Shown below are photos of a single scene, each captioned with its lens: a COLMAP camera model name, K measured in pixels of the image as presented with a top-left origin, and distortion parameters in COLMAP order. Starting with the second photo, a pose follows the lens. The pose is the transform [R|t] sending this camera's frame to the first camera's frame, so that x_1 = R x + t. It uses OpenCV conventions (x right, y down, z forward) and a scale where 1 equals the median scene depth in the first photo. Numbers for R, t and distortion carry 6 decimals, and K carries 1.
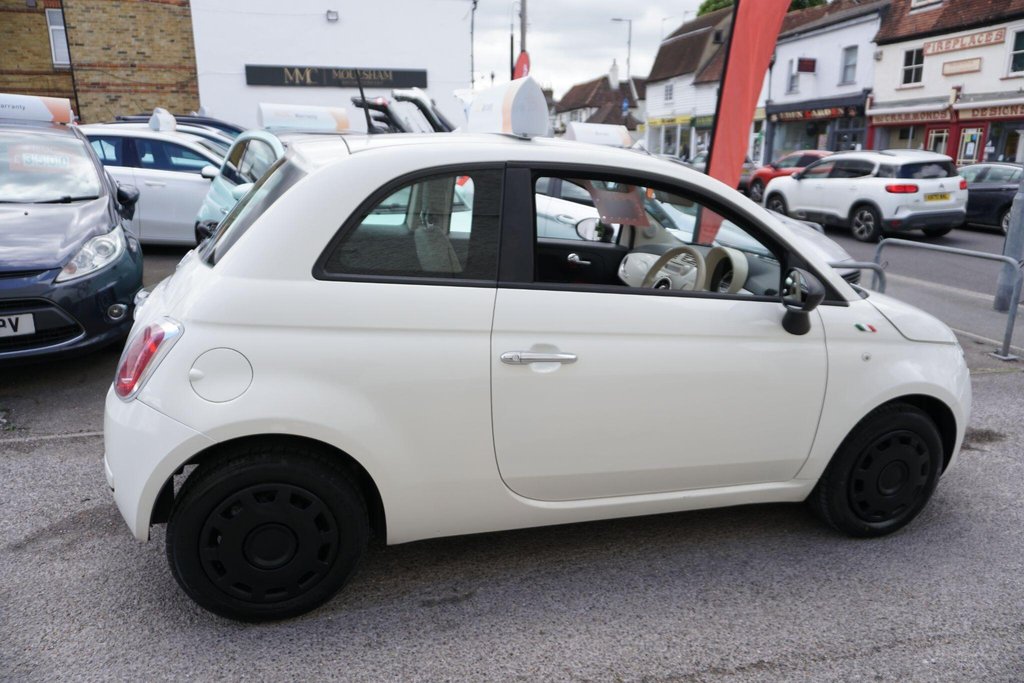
lens RADIAL K [[691.6, 0, 507.5], [0, 691.6, 342.7], [0, 0, 1]] dist [-0.052746, 0.035958]
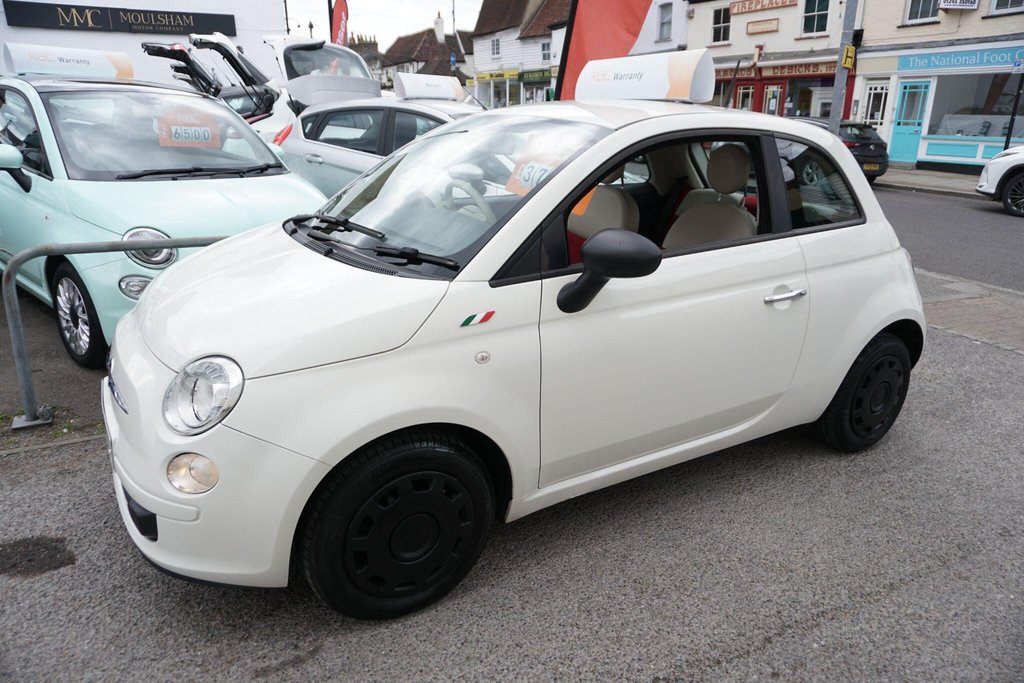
lens RADIAL K [[689.0, 0, 512.0], [0, 689.0, 341.5], [0, 0, 1]] dist [-0.041362, 0.031465]
pose [[0.970896, -0.073733, 0.227869, 0.001791], [0.060438, 0.996067, 0.064789, -0.005026], [-0.231750, -0.049131, 0.971534, 0.021994]]
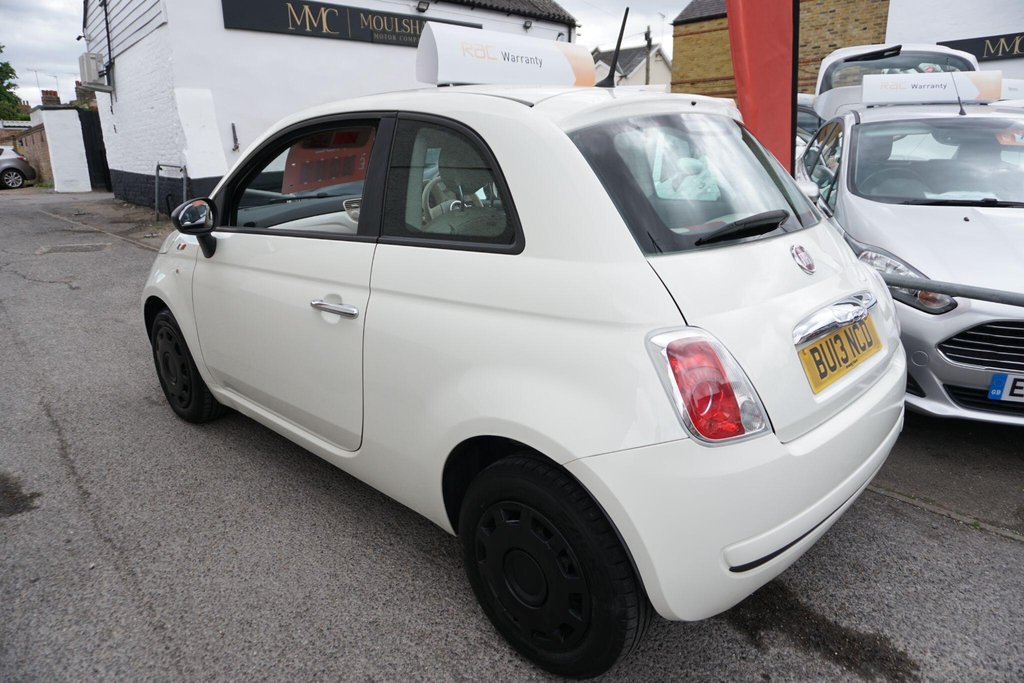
lens RADIAL K [[689.0, 0, 512.0], [0, 689.0, 341.5], [0, 0, 1]] dist [-0.041362, 0.031465]
pose [[0.471135, 0.220963, -0.853936, 0.206087], [-0.218342, 0.967201, 0.129807, -0.018275], [0.854610, 0.125294, 0.503928, 0.113946]]
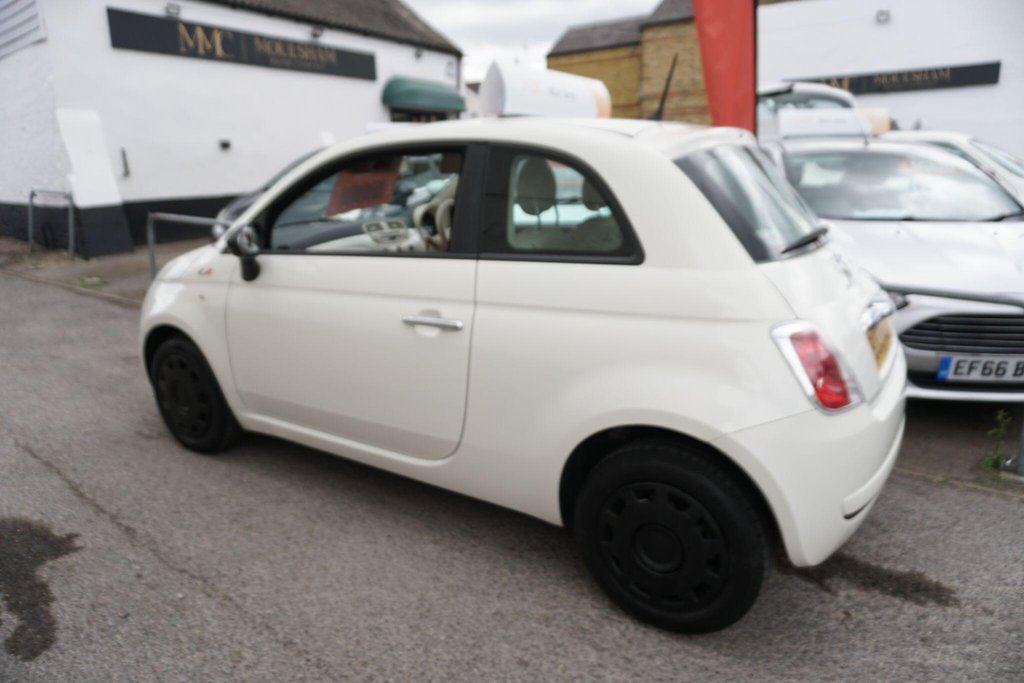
lens RADIAL K [[689.0, 0, 512.0], [0, 689.0, 341.5], [0, 0, 1]] dist [-0.041362, 0.031465]
pose [[0.632148, 0.166578, -0.756730, 0.194580], [-0.189184, 0.980242, 0.057742, -0.008452], [0.751397, 0.106660, 0.651173, 0.076340]]
